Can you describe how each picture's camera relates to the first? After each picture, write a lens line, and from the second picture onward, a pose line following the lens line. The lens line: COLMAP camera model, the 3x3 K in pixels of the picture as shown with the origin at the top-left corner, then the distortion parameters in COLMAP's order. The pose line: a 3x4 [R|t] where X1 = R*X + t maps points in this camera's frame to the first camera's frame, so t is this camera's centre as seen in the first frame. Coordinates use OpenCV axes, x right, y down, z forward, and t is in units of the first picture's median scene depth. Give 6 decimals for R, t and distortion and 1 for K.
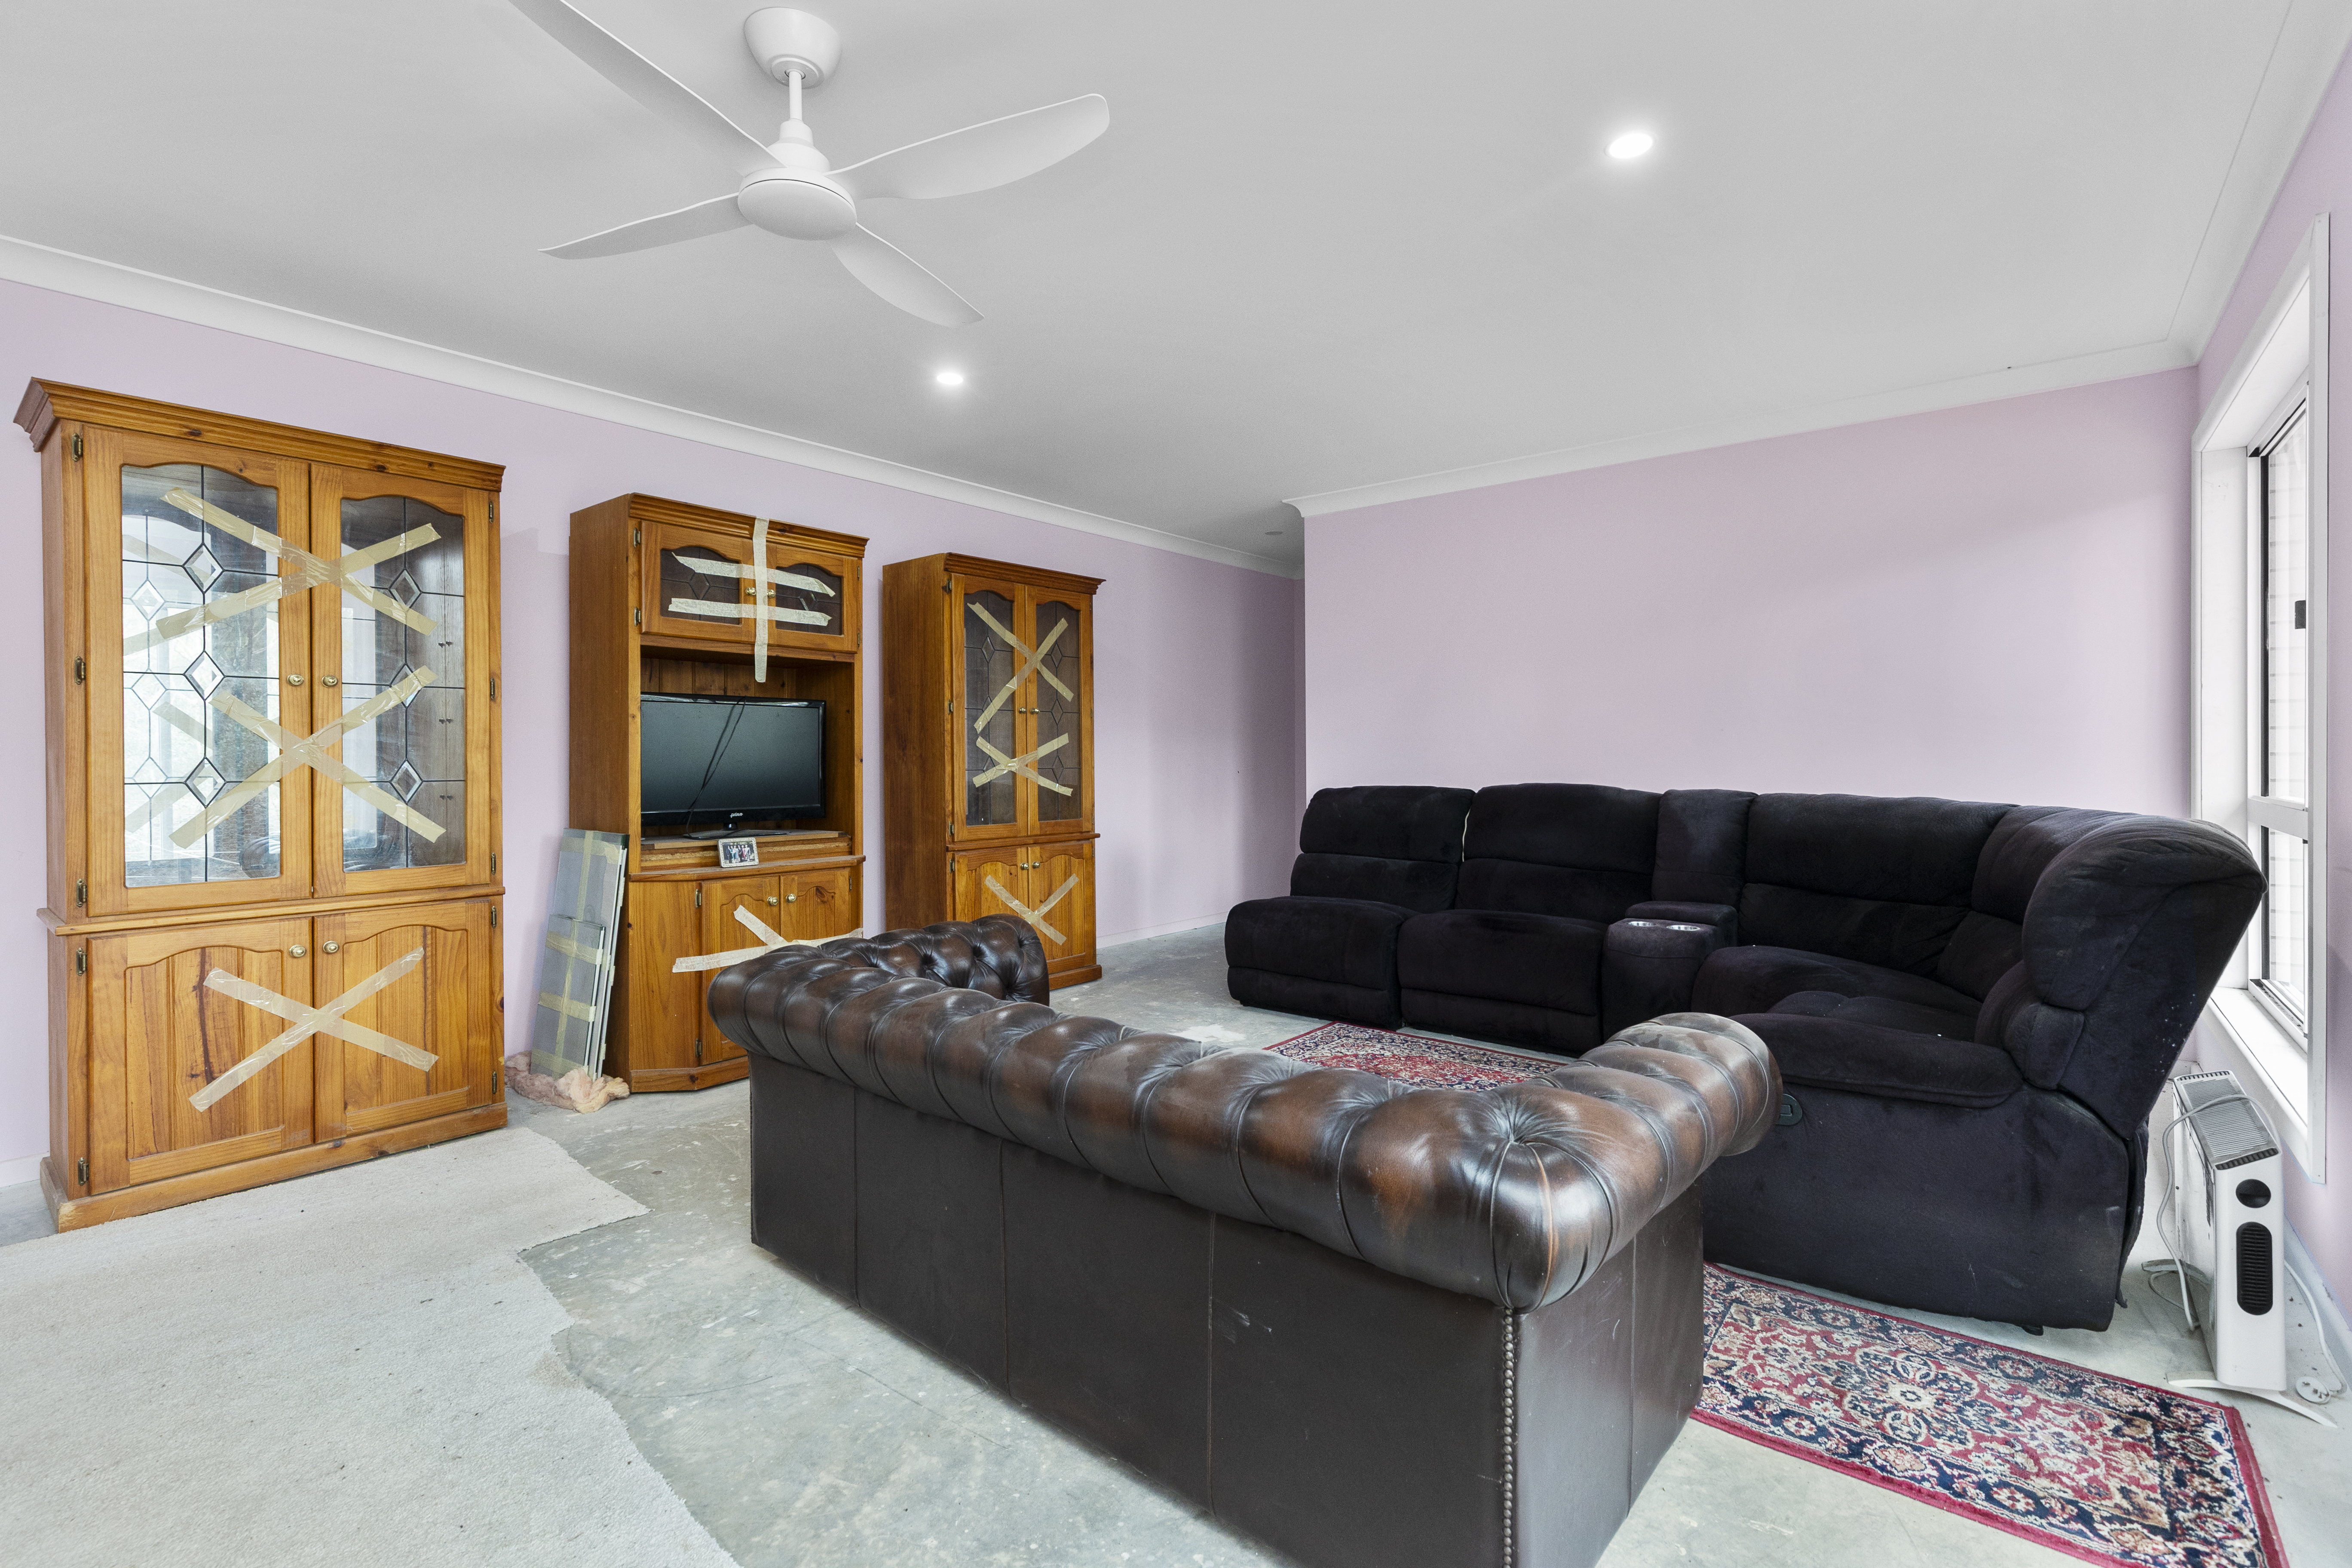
lens RADIAL K [[1057.6, 0, 1179.9], [0, 1057.6, 767.7], [0, 0, 1]] dist [-0.001544, -0.000108]
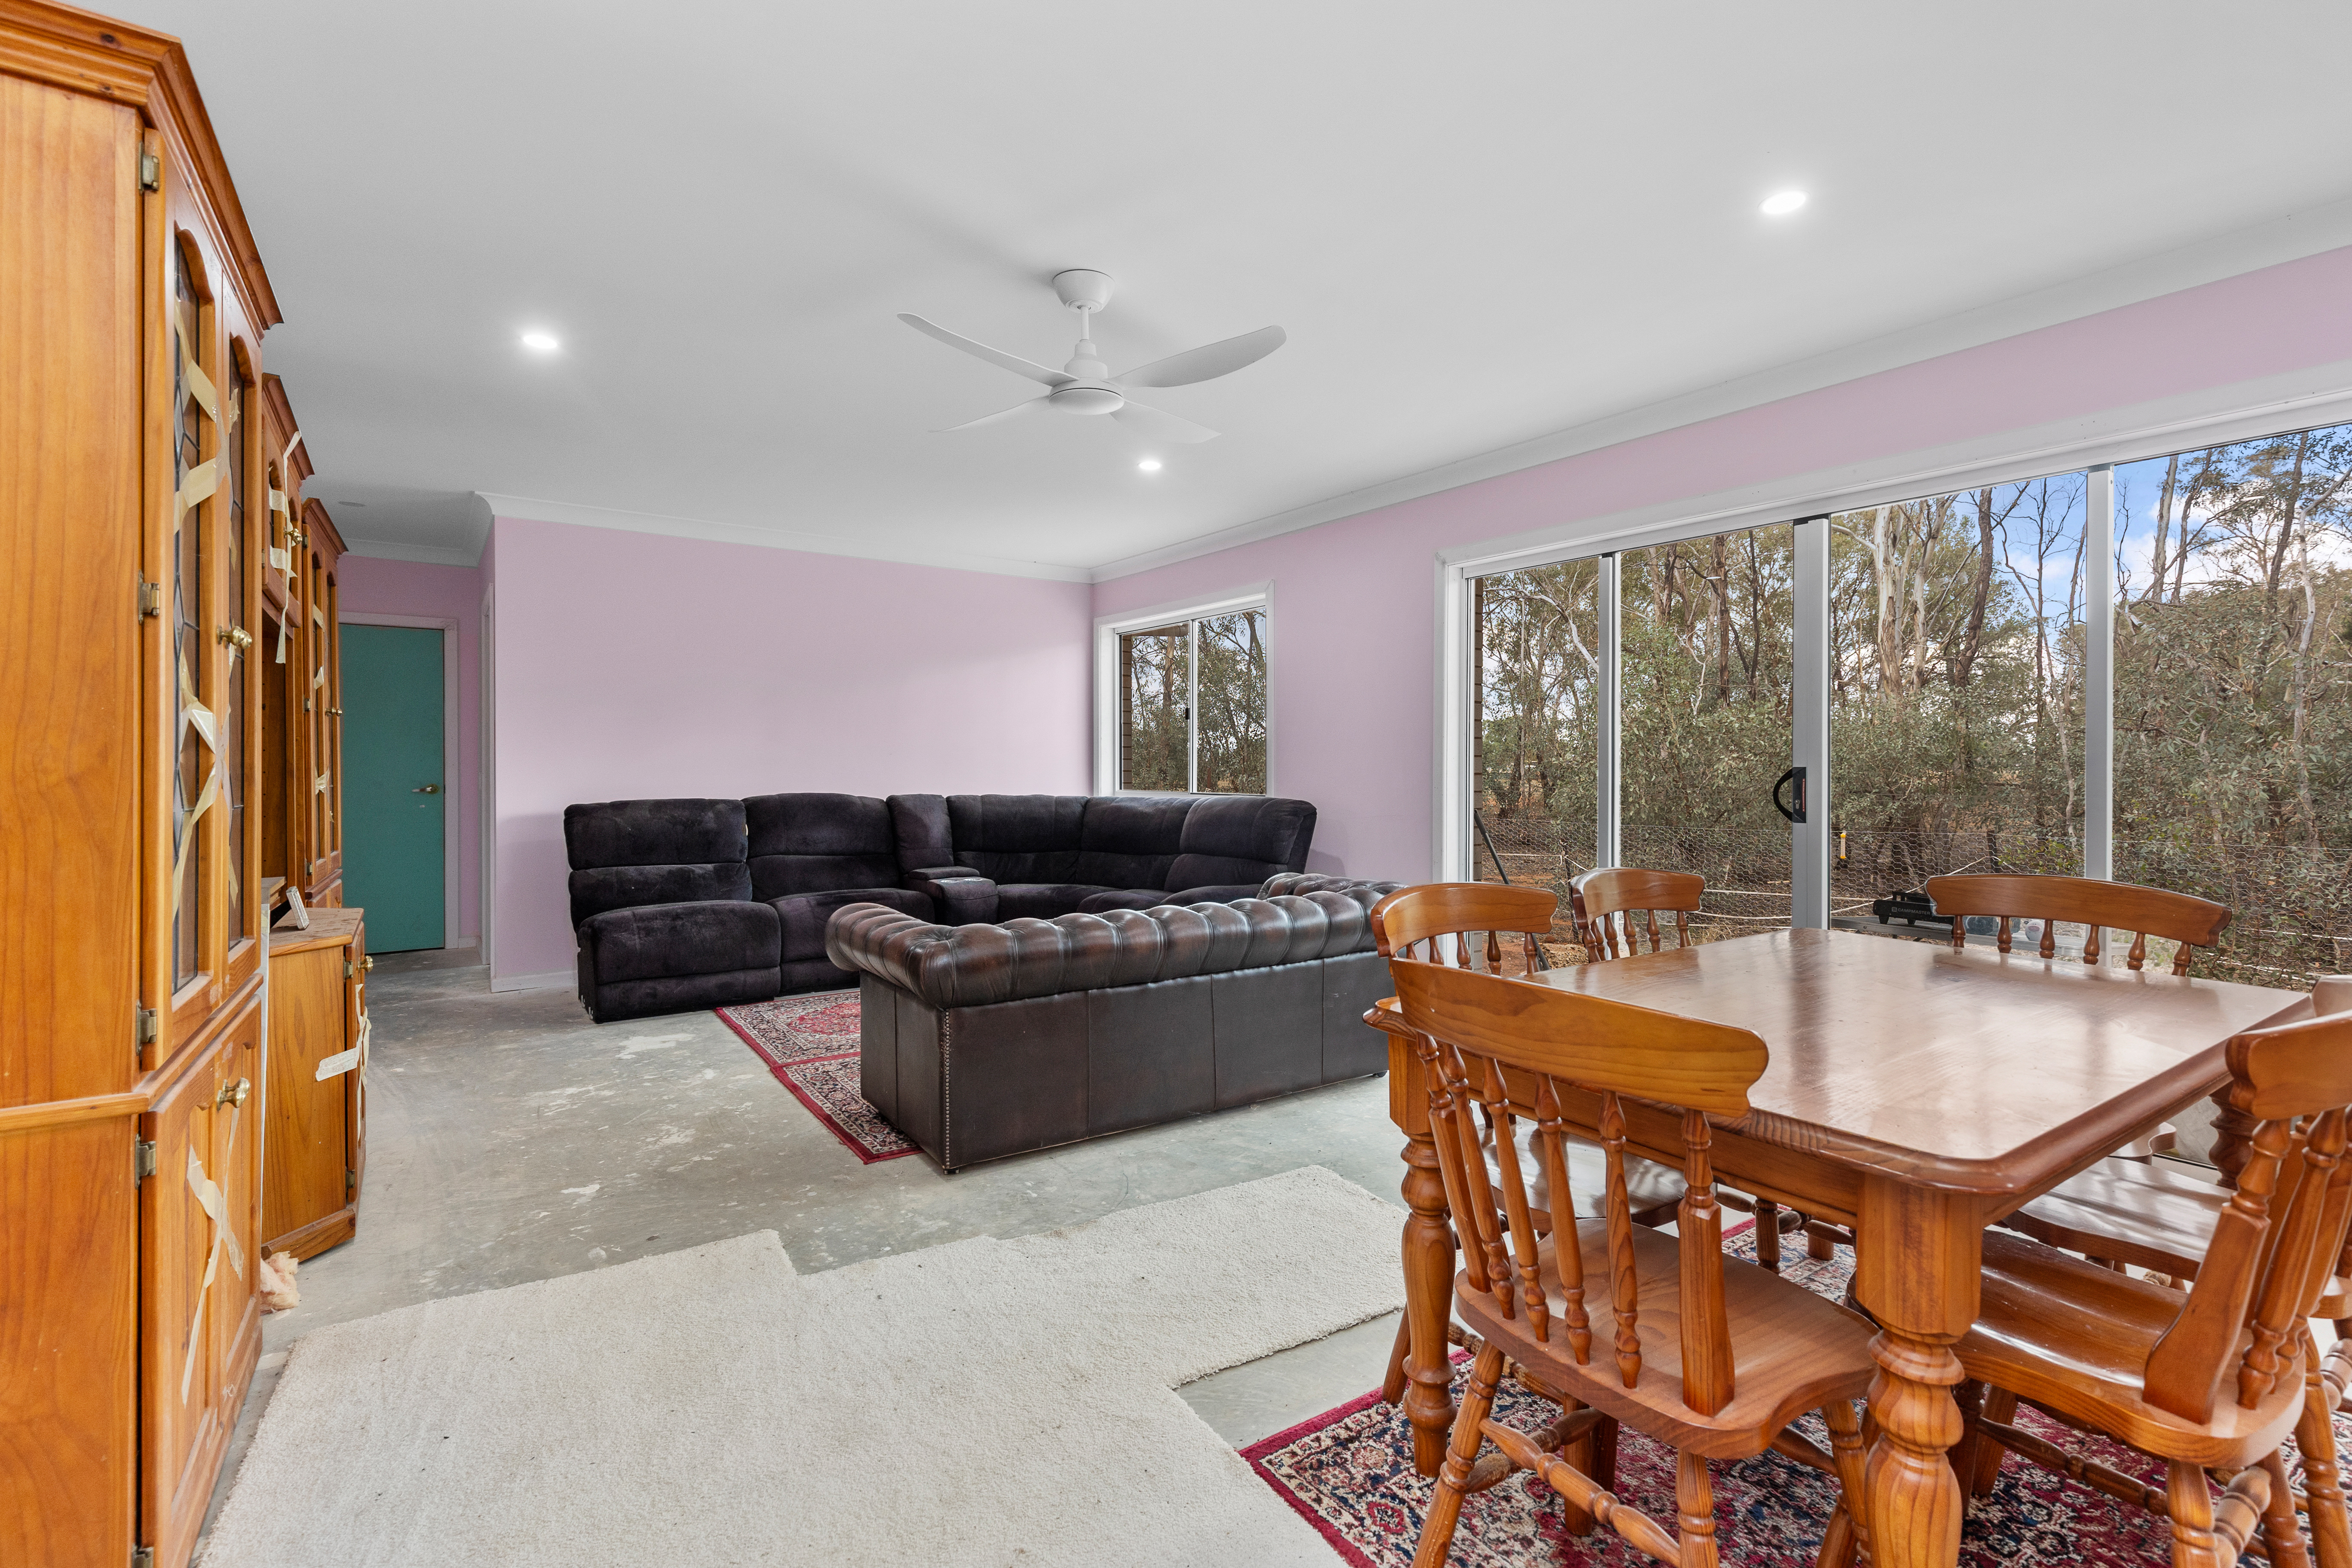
lens RADIAL K [[1057.6, 0, 1182.0], [0, 1057.6, 774.8], [0, 0, 1]] dist [-0.001544, -0.000108]
pose [[0.293981, -0.006279, 0.955791, -1.057442], [0.003591, 0.999979, 0.005465, -0.018154], [-0.955805, 0.001826, 0.293997, 0.251273]]
